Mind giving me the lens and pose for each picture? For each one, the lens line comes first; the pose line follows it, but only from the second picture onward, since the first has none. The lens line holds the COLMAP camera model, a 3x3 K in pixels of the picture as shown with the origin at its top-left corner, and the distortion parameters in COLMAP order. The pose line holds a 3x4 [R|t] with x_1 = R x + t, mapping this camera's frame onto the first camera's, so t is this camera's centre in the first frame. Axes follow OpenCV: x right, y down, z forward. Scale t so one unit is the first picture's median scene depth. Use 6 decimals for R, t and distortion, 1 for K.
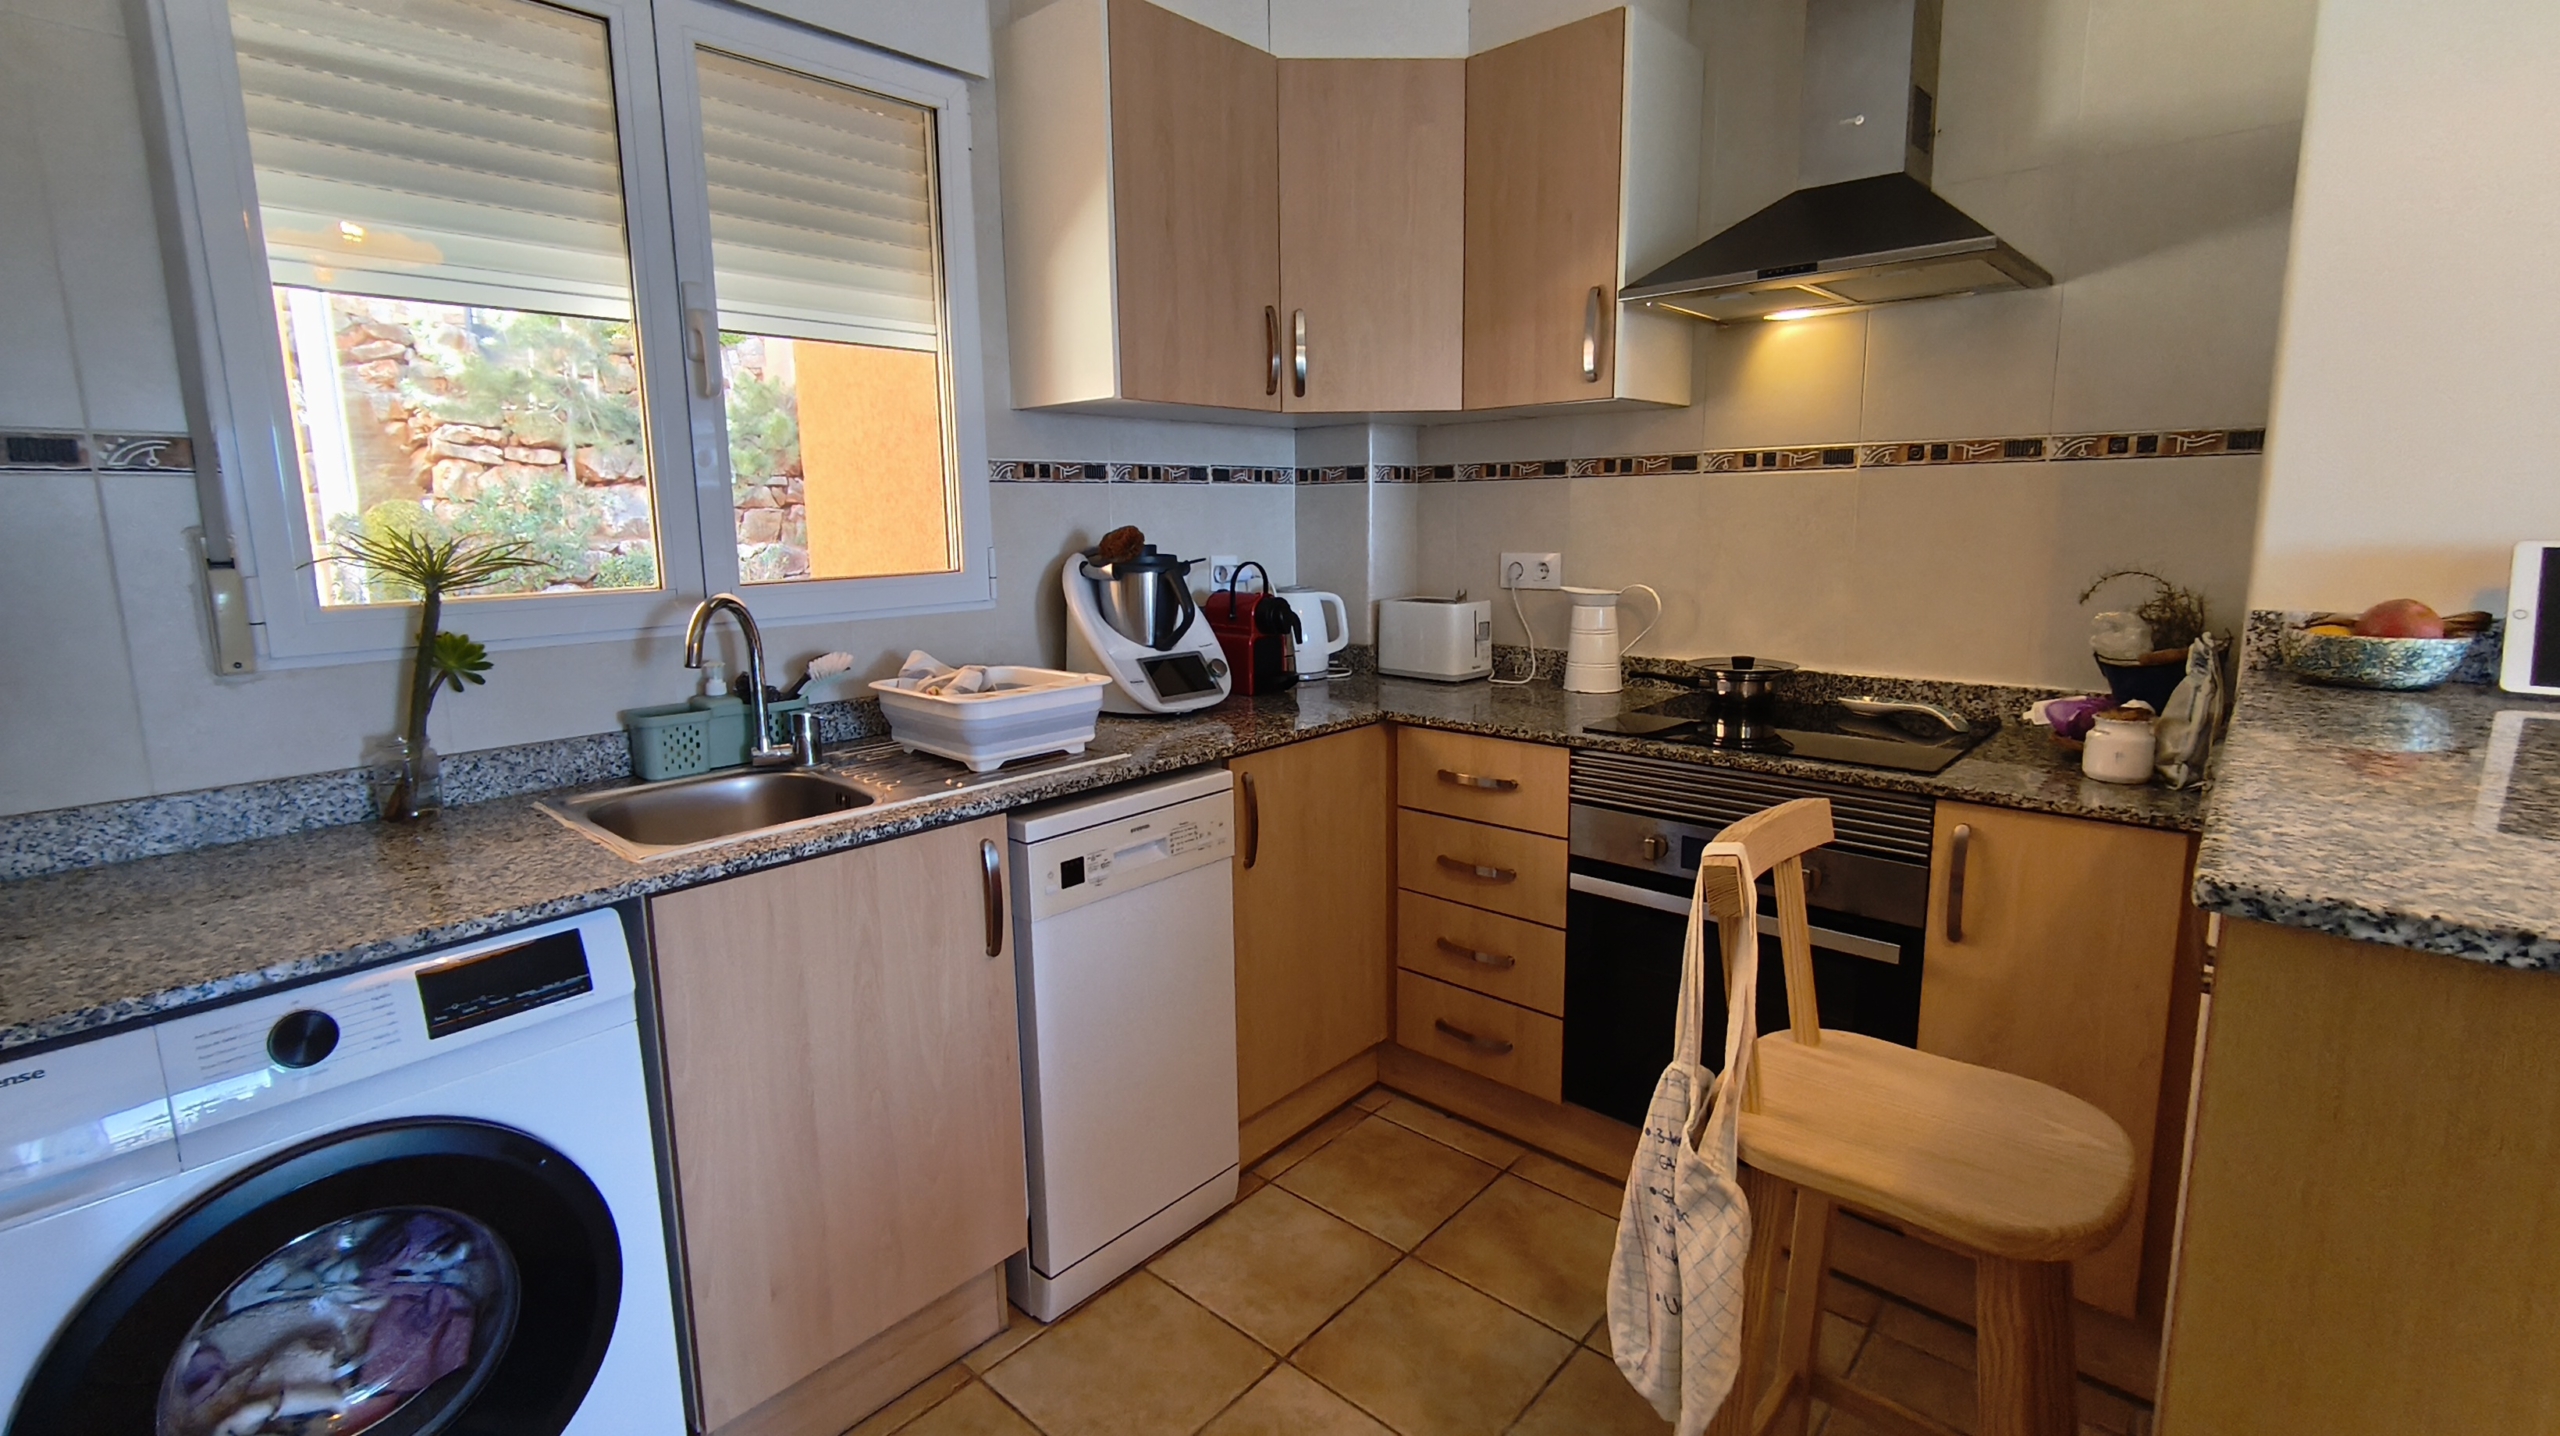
lens RADIAL K [[1113.4, 0, 1274.4], [0, 1113.4, 707.2], [0, 0, 1]] dist [-0.002595, 0.000909]
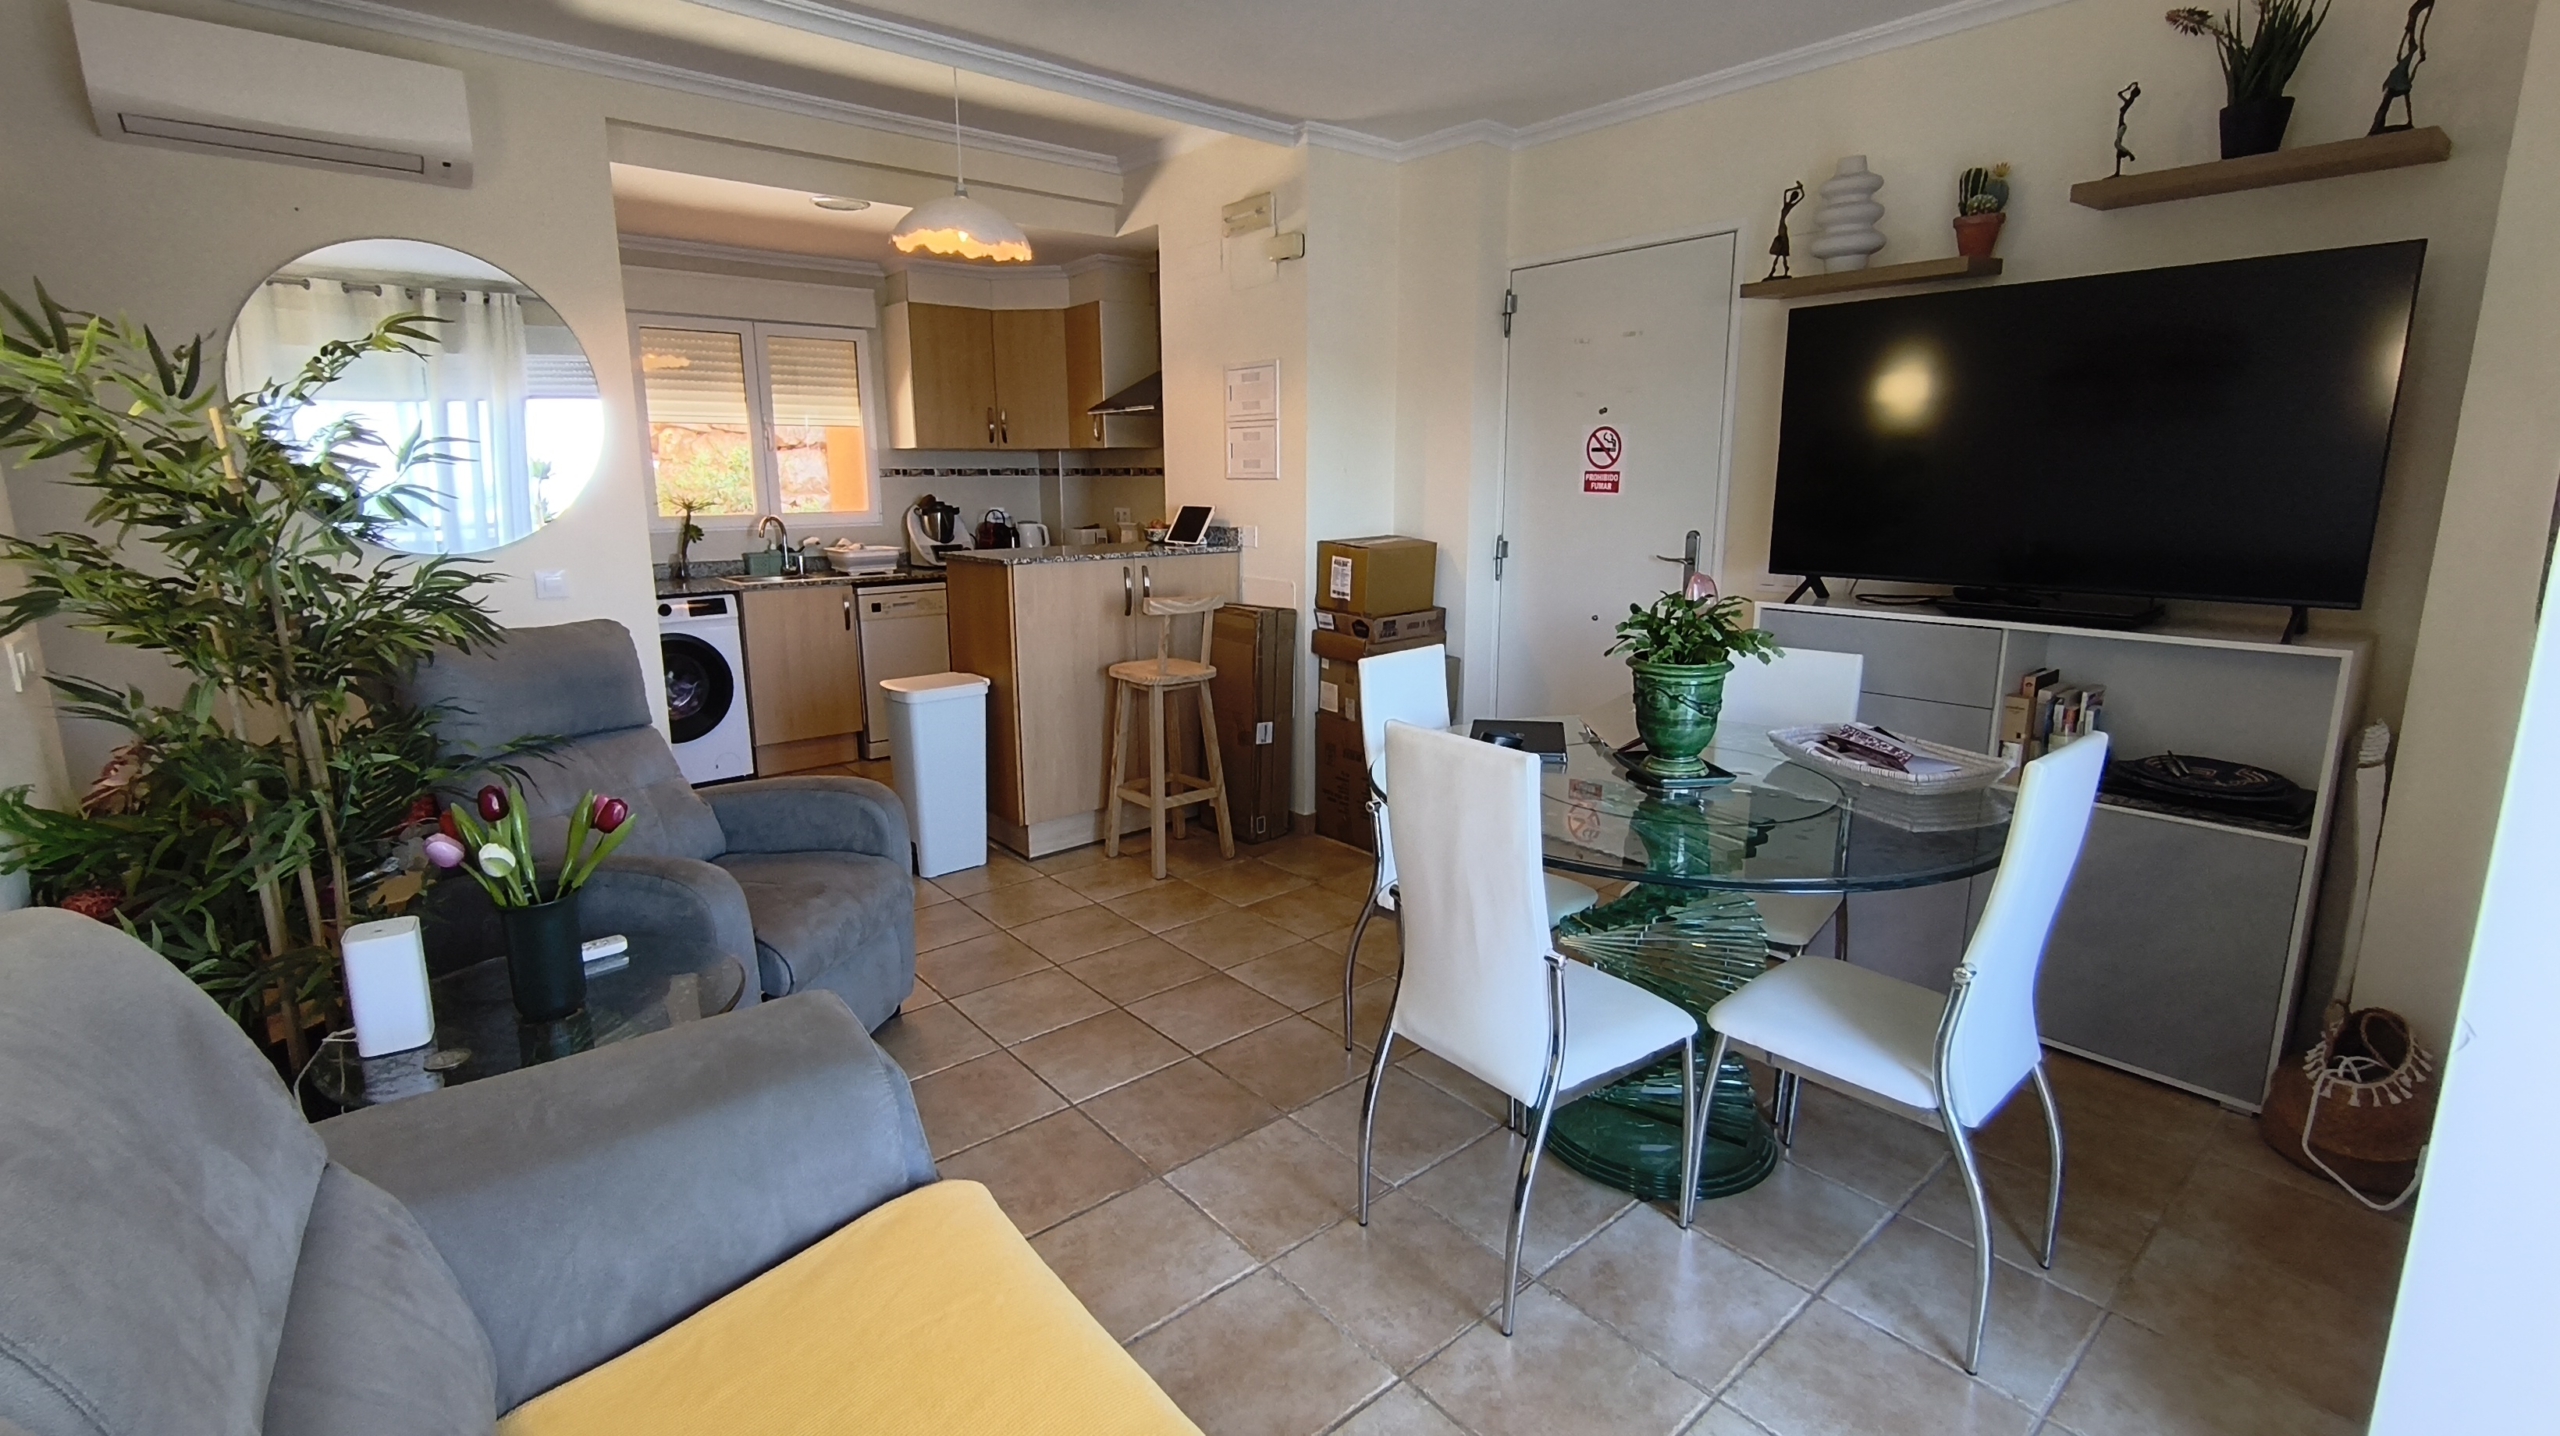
lens RADIAL K [[1113.4, 0, 1285.3], [0, 1113.4, 705.9], [0, 0, 1]] dist [-0.002595, 0.000909]
pose [[0.991514, 0.031653, -0.126085, 1.118057], [-0.028210, 0.999181, 0.029002, 0.250340], [0.126900, -0.025199, 0.991595, -1.605721]]
